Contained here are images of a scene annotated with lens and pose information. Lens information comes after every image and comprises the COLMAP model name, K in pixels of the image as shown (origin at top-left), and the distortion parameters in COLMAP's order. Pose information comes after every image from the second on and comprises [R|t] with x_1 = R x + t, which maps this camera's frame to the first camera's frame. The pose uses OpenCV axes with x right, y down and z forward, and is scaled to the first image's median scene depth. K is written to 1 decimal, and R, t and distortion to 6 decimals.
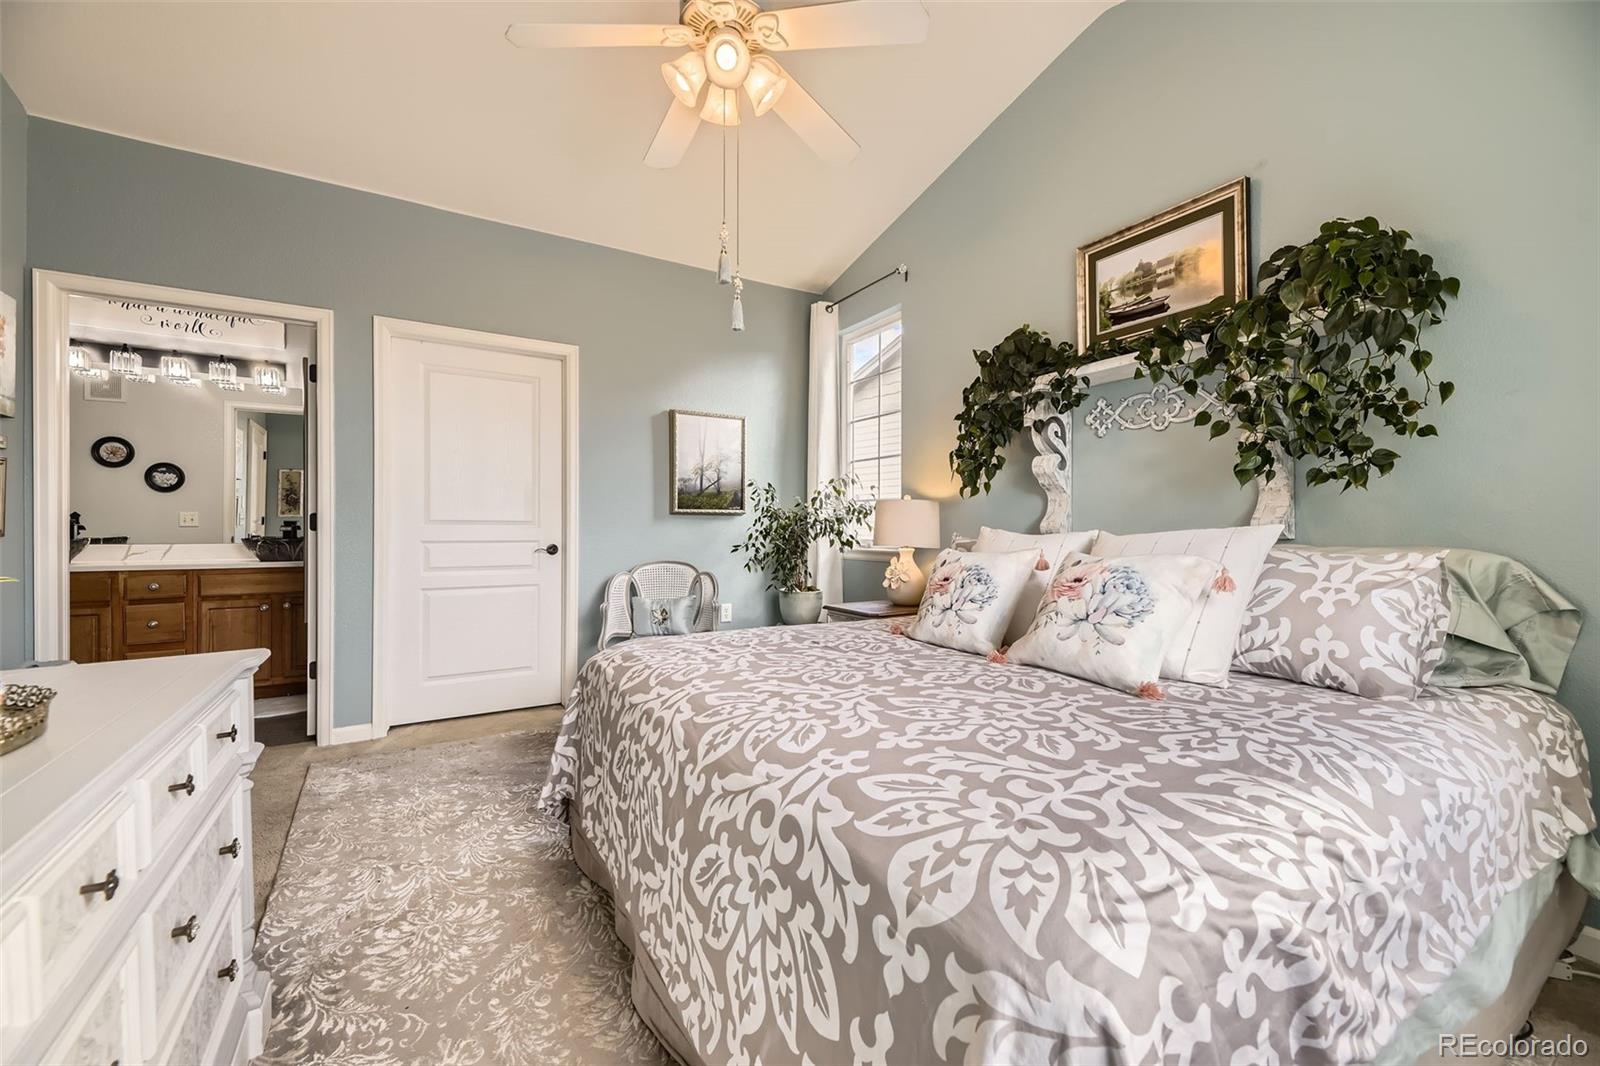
lens RADIAL K [[650.2, 0, 797.9], [0, 650.2, 527.6], [0, 0, 1]] dist [0.022204, -0.008828]
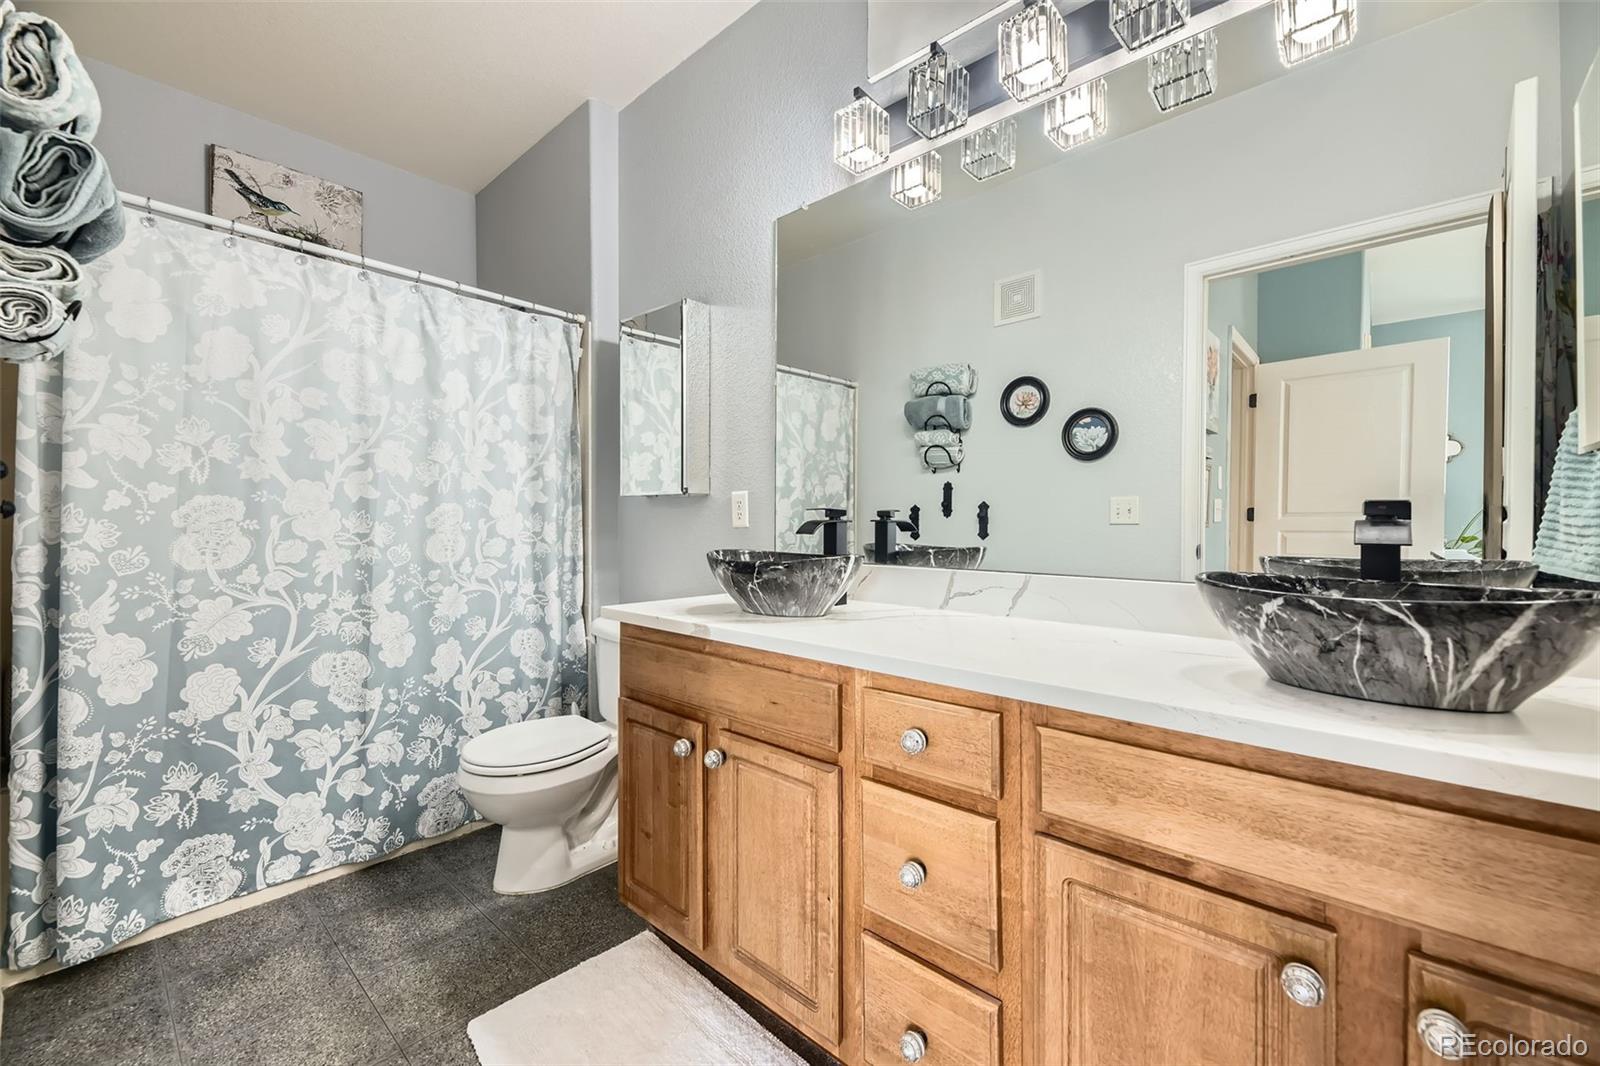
lens RADIAL K [[650.2, 0, 797.9], [0, 650.2, 527.6], [0, 0, 1]] dist [0.022204, -0.008828]
pose [[0.272863, 0.005825, -0.962035, -0.680707], [-0.003173, 0.999982, 0.005155, -0.004416], [0.962048, 0.001646, 0.272876, 0.825261]]
